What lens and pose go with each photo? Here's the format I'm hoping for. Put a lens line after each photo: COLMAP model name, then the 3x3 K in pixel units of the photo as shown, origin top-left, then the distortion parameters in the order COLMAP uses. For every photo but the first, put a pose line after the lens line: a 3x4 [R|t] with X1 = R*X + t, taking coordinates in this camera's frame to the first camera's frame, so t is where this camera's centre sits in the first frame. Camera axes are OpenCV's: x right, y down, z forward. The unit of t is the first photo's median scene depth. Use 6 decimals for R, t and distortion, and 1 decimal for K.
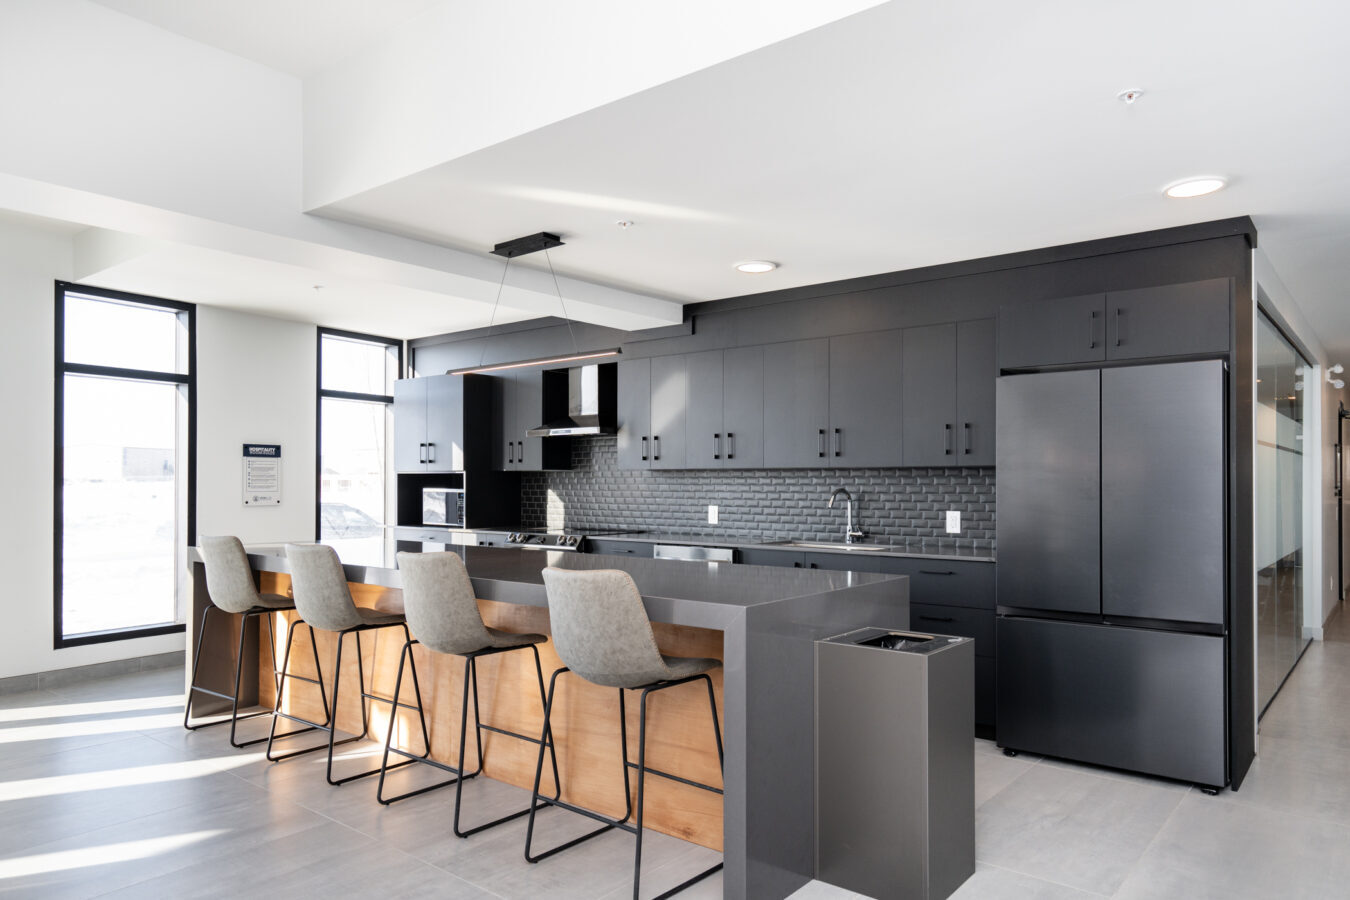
lens RADIAL K [[903.1, 0, 673.1], [0, 903.1, 474.7], [0, 0, 1]] dist [-0.002095, 0.000268]
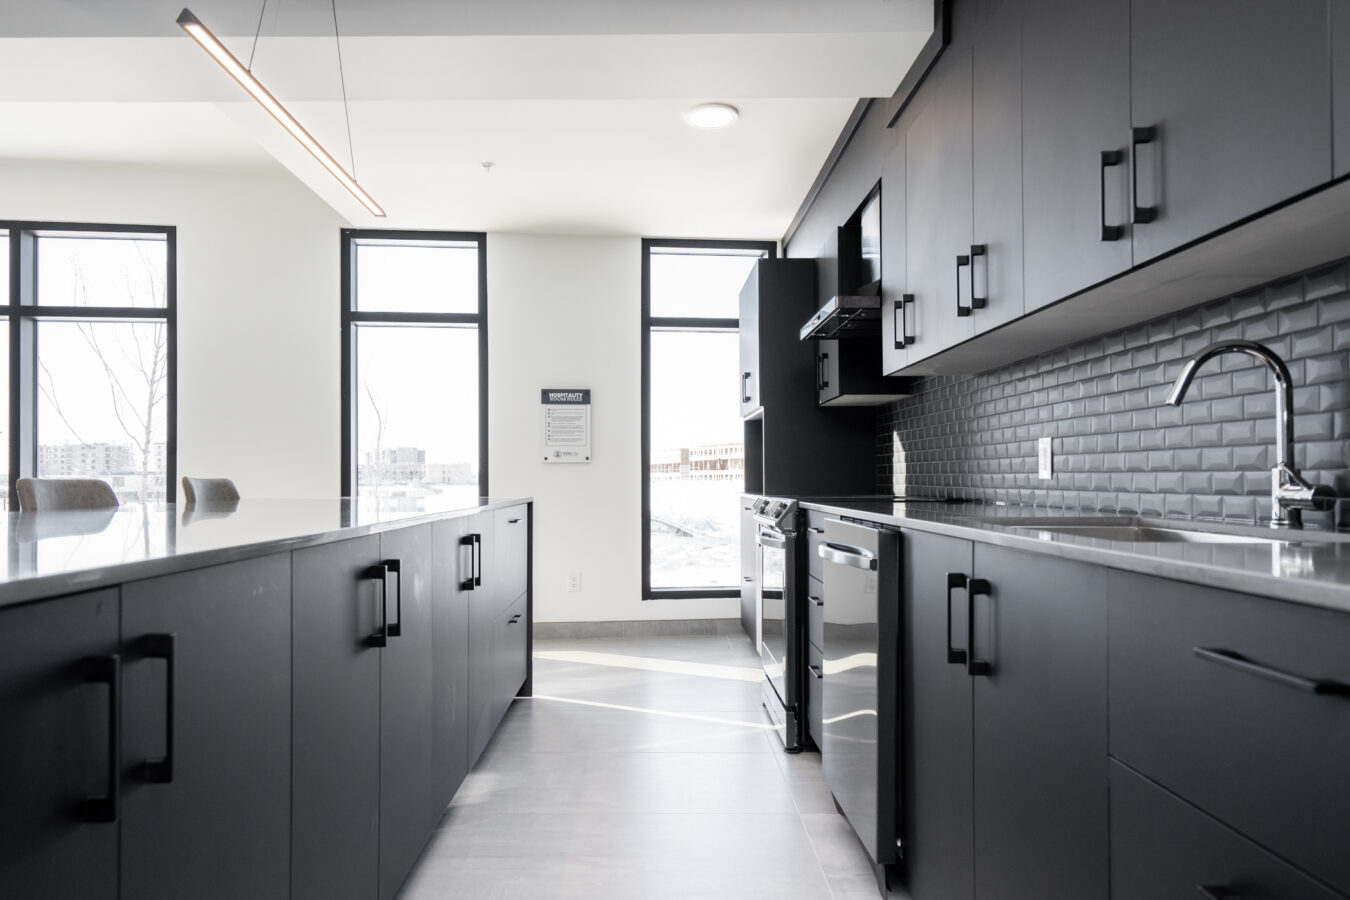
lens RADIAL K [[903.1, 0, 673.1], [0, 903.1, 474.7], [0, 0, 1]] dist [-0.002095, 0.000268]
pose [[0.652660, -0.007869, -0.757610, 0.242481], [0.014052, 0.999900, 0.001720, 0.045925], [0.757520, -0.011769, 0.652705, 0.538056]]
